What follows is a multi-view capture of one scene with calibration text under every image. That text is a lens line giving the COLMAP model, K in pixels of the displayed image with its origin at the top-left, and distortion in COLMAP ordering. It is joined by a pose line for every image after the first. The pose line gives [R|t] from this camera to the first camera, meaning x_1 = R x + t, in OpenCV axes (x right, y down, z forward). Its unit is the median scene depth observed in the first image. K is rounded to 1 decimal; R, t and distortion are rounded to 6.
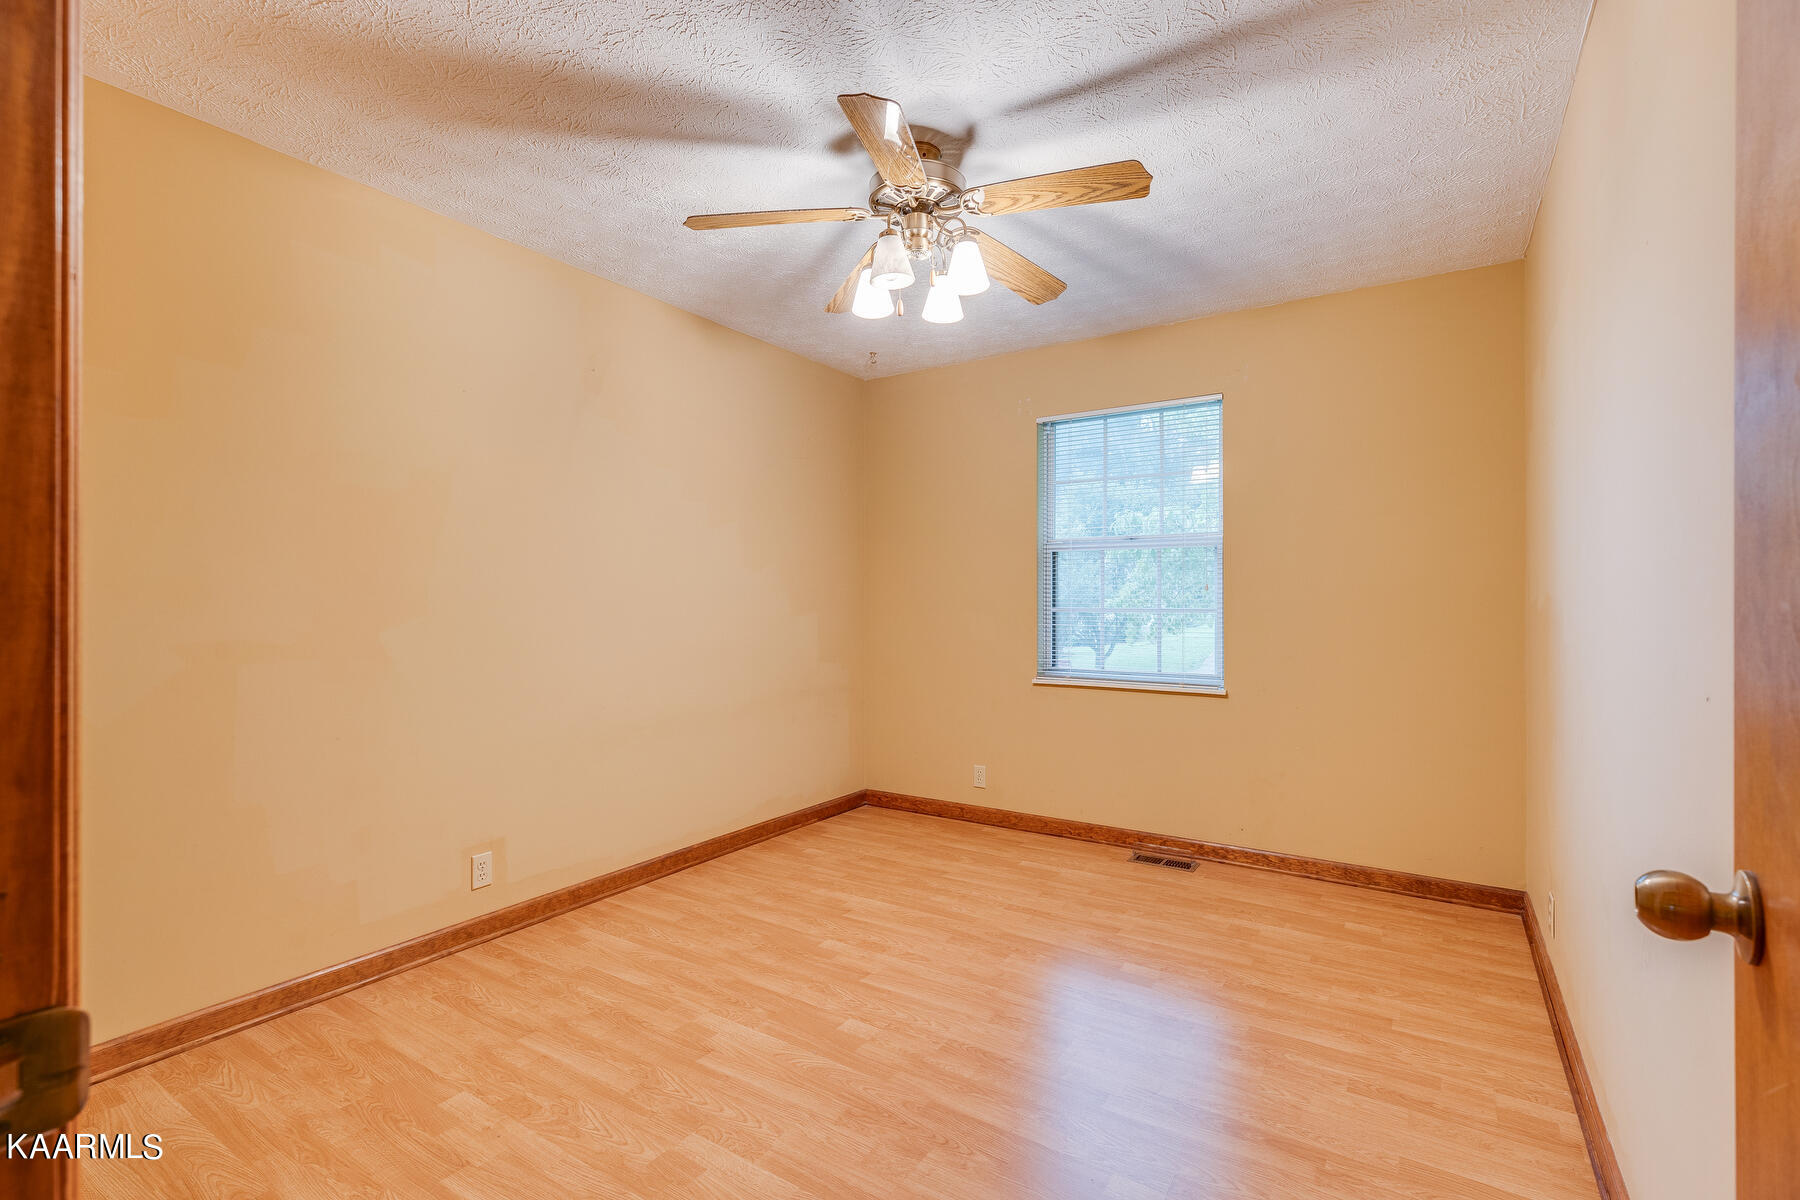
lens RADIAL K [[807.8, 0, 906.1], [0, 807.8, 602.0], [0, 0, 1]] dist [0.000972, 0.000713]
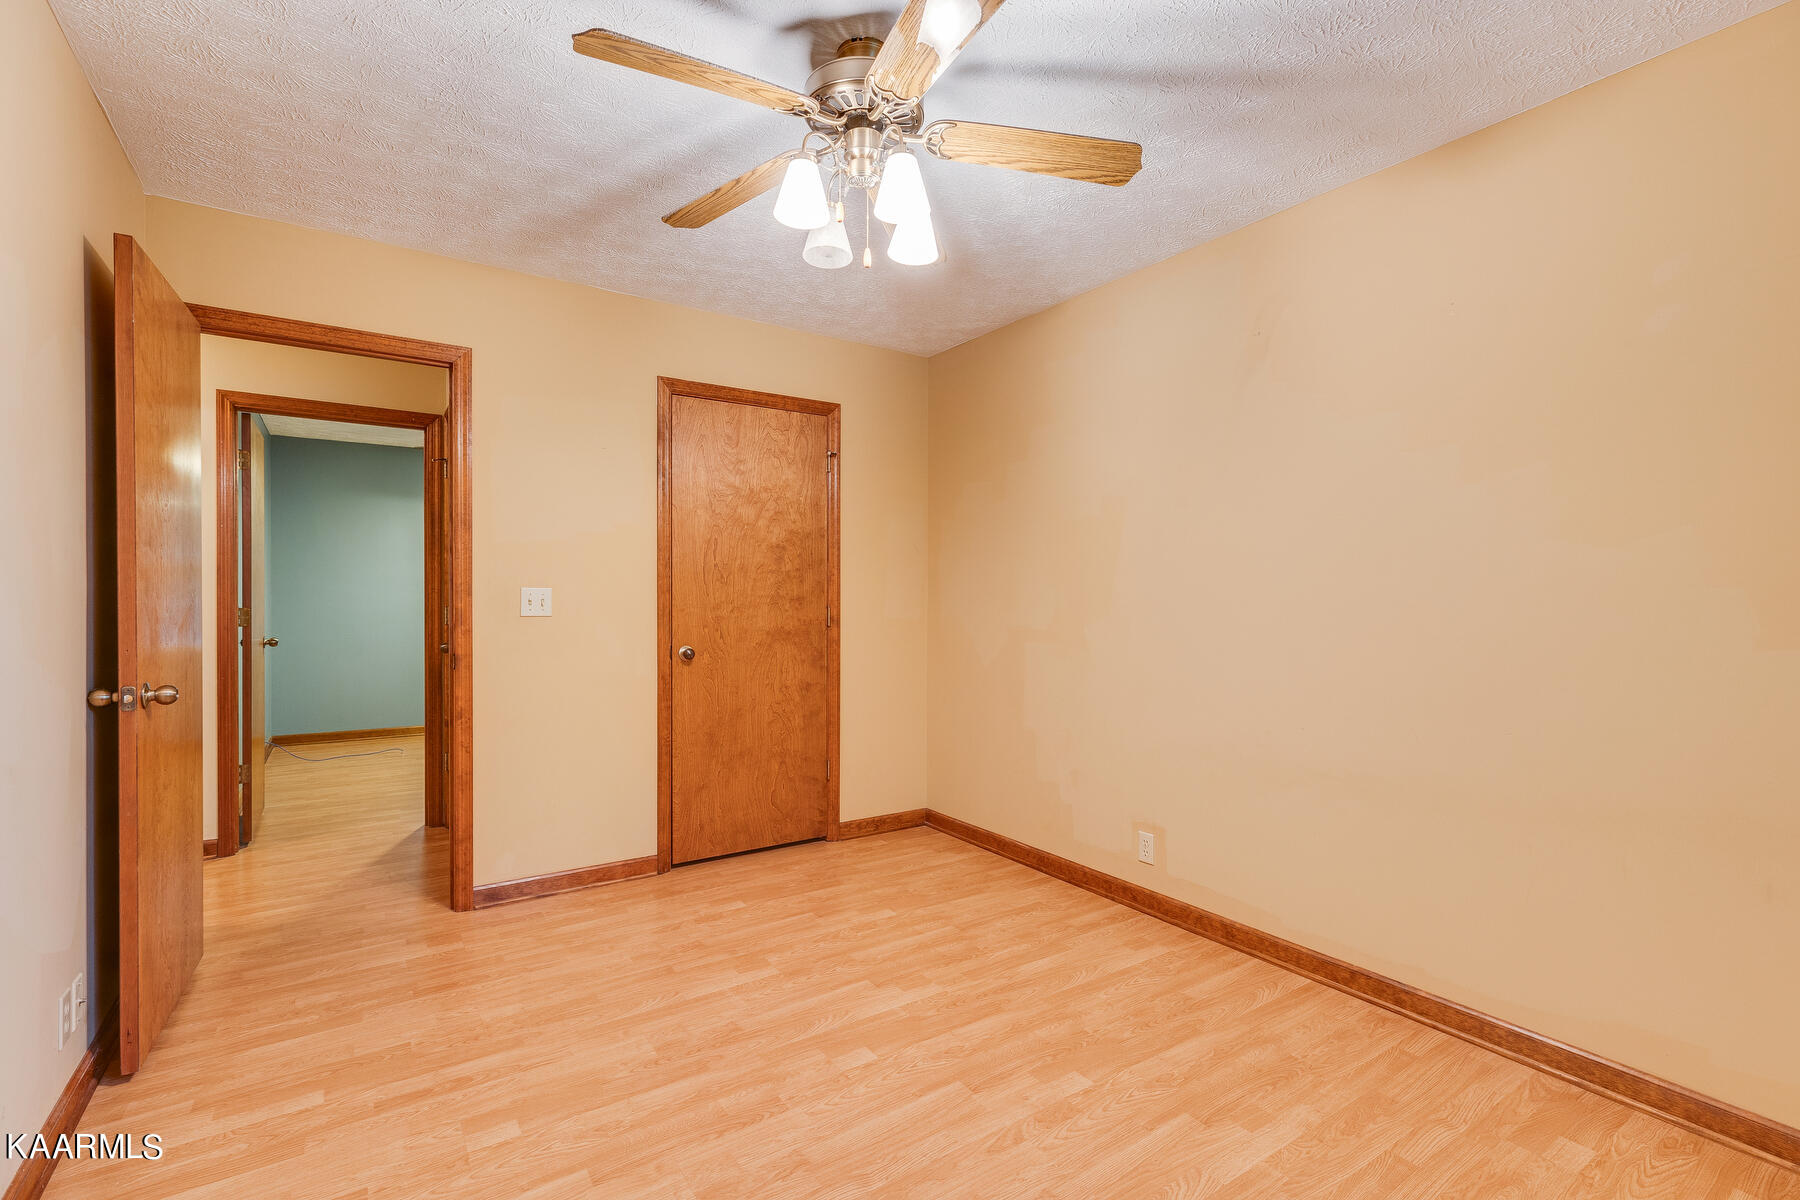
lens RADIAL K [[807.8, 0, 890.6], [0, 807.8, 608.0], [0, 0, 1]] dist [0.000972, 0.000713]
pose [[-0.396117, 0.011789, -0.918124, 0.679222], [-0.002799, 0.999897, 0.014047, -0.010854], [0.918196, 0.008134, -0.396043, 1.215749]]
